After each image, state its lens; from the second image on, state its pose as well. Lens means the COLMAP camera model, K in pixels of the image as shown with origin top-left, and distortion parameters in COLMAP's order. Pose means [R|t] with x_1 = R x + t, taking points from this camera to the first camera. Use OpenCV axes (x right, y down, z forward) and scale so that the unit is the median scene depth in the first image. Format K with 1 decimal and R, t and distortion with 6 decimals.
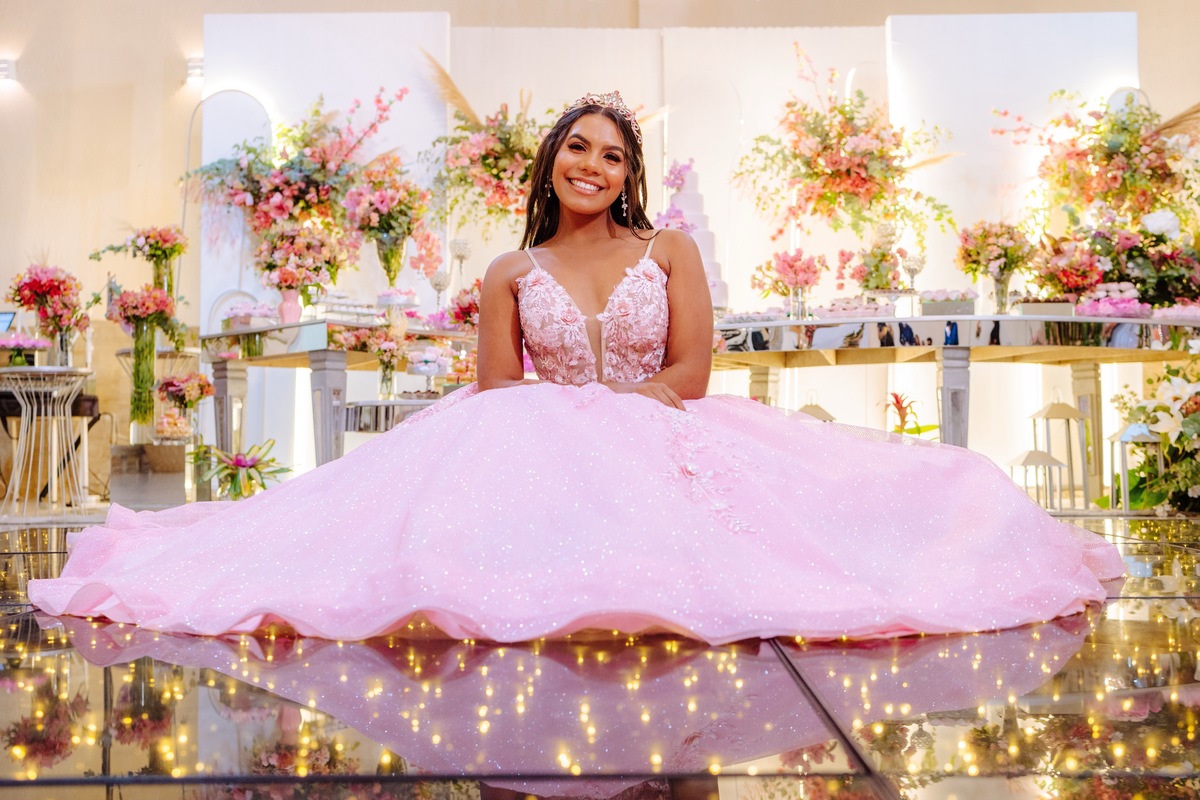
lens RADIAL K [[1226.9, 0, 600.0], [0, 1226.9, 400.0], [0, 0, 1]] dist [0.007545, 0.019360]
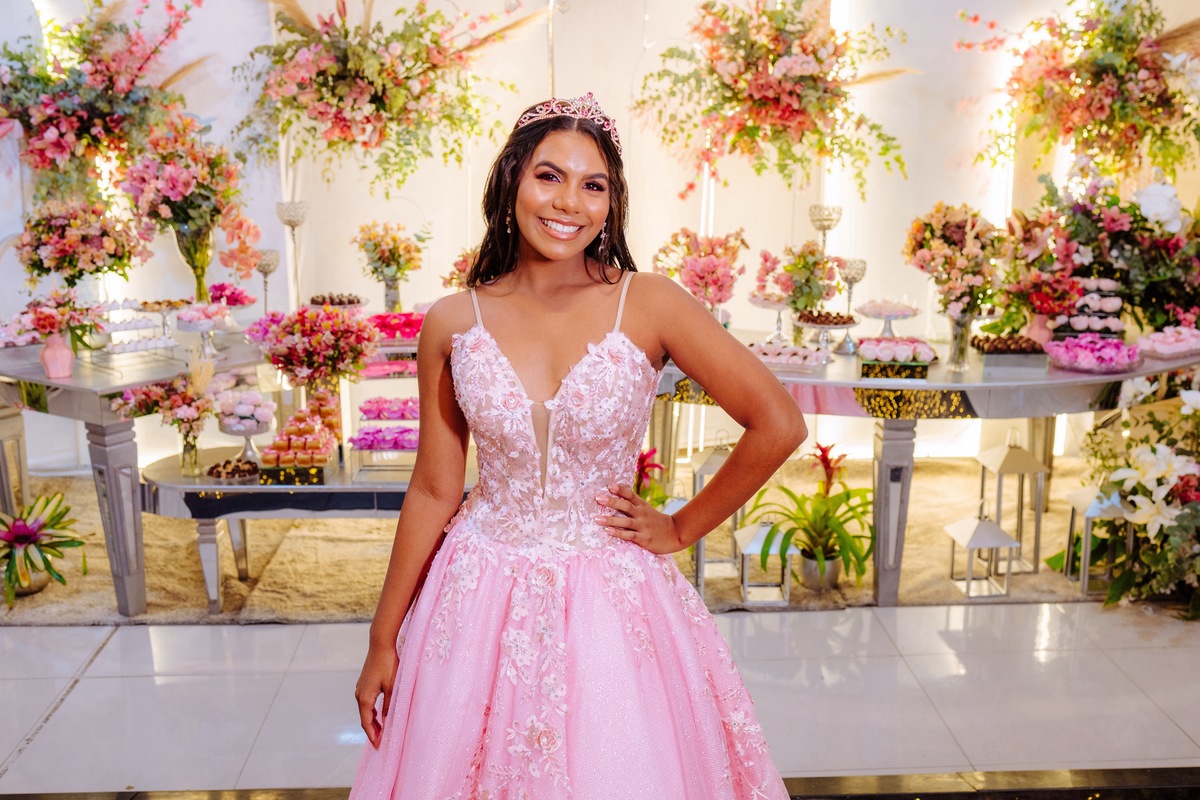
lens RADIAL K [[1167.9, 0, 588.7], [0, 1167.9, 394.6], [0, 0, 1]] dist [0.024688, -0.013862]
pose [[0.998517, -0.017436, 0.051572, 0.036733], [0.002599, 0.961512, 0.274752, -0.210102], [-0.054377, -0.274210, 0.960131, 0.219438]]
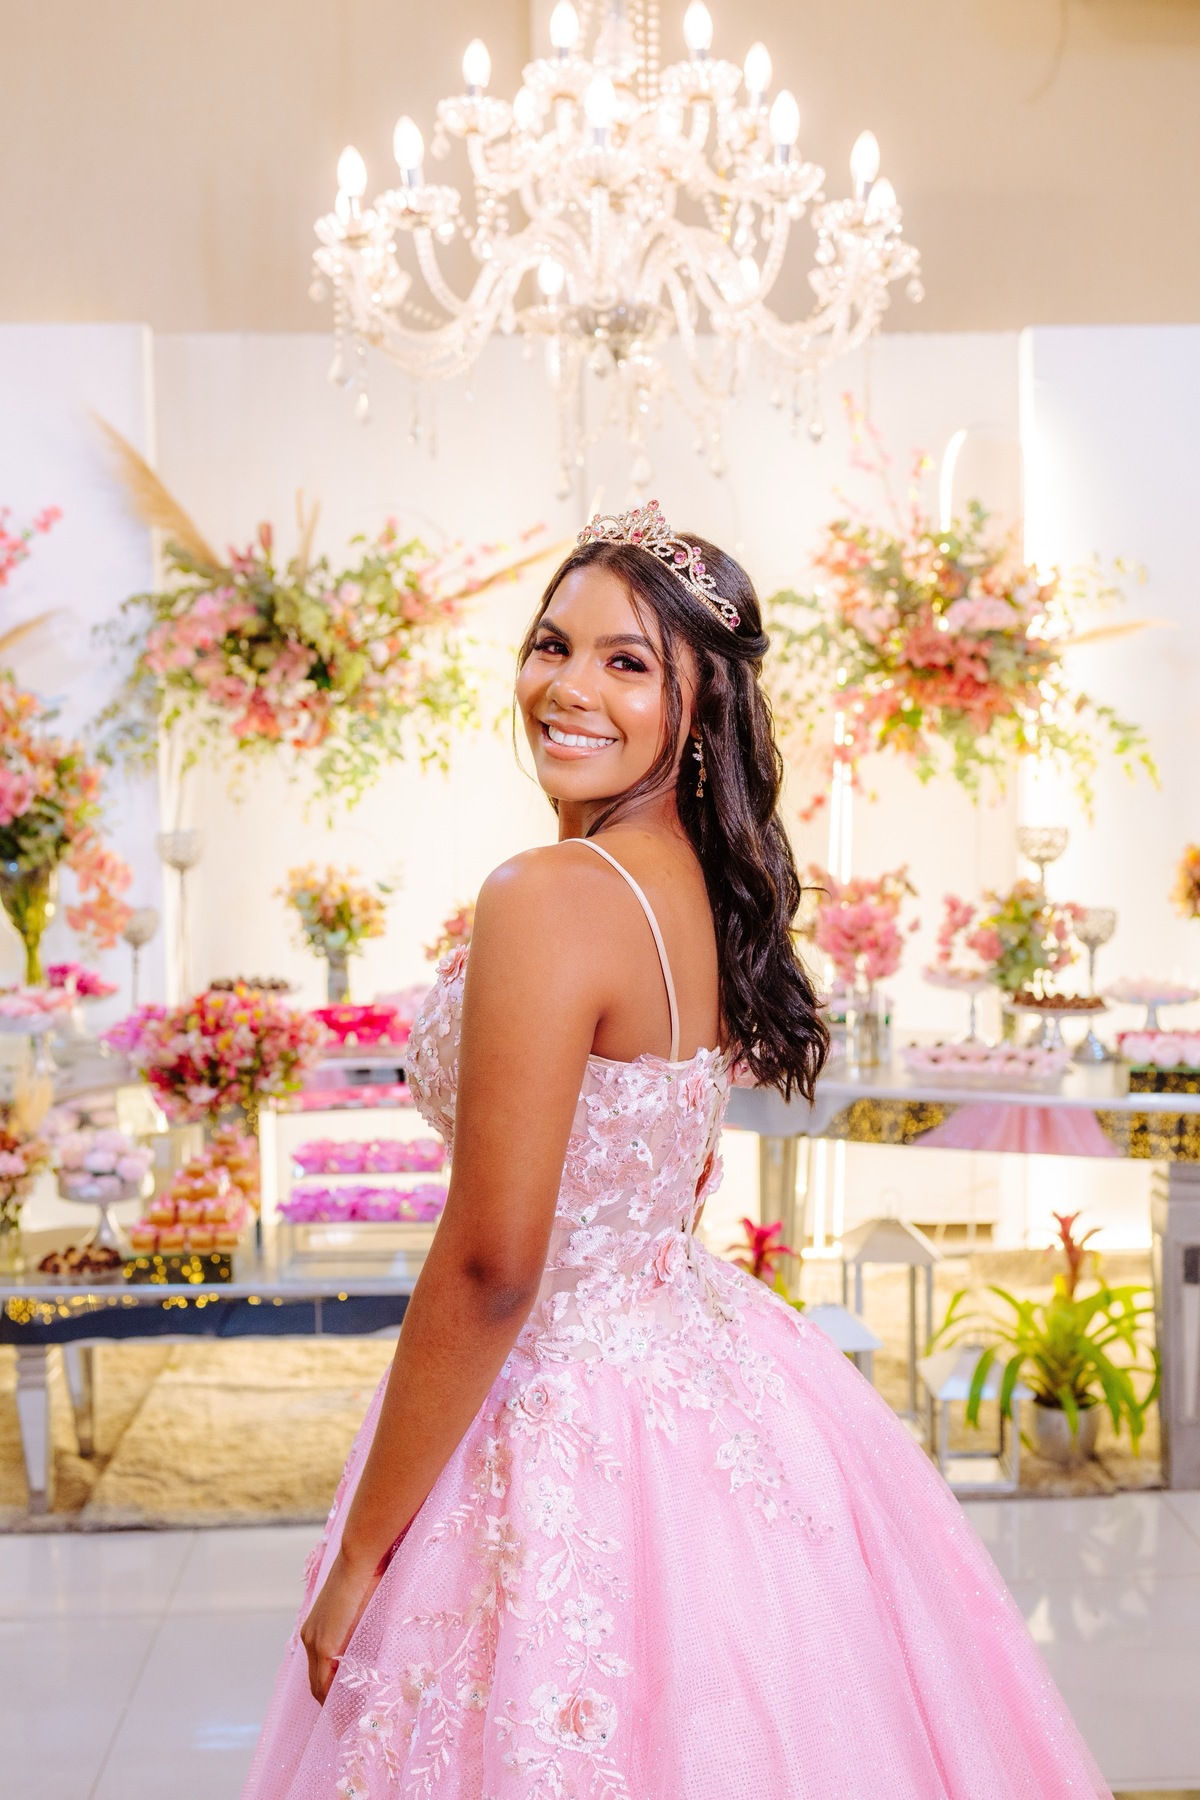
lens RADIAL K [[1840.3, 0, 602.4], [0, 1840.3, 903.3], [0, 0, 1]] dist [0.007545, 0.019360]
pose [[0.998319, -0.019037, 0.054734, 0.015212], [0.012044, 0.992037, 0.125371, -0.185421], [-0.056685, -0.124502, 0.990599, 0.241737]]
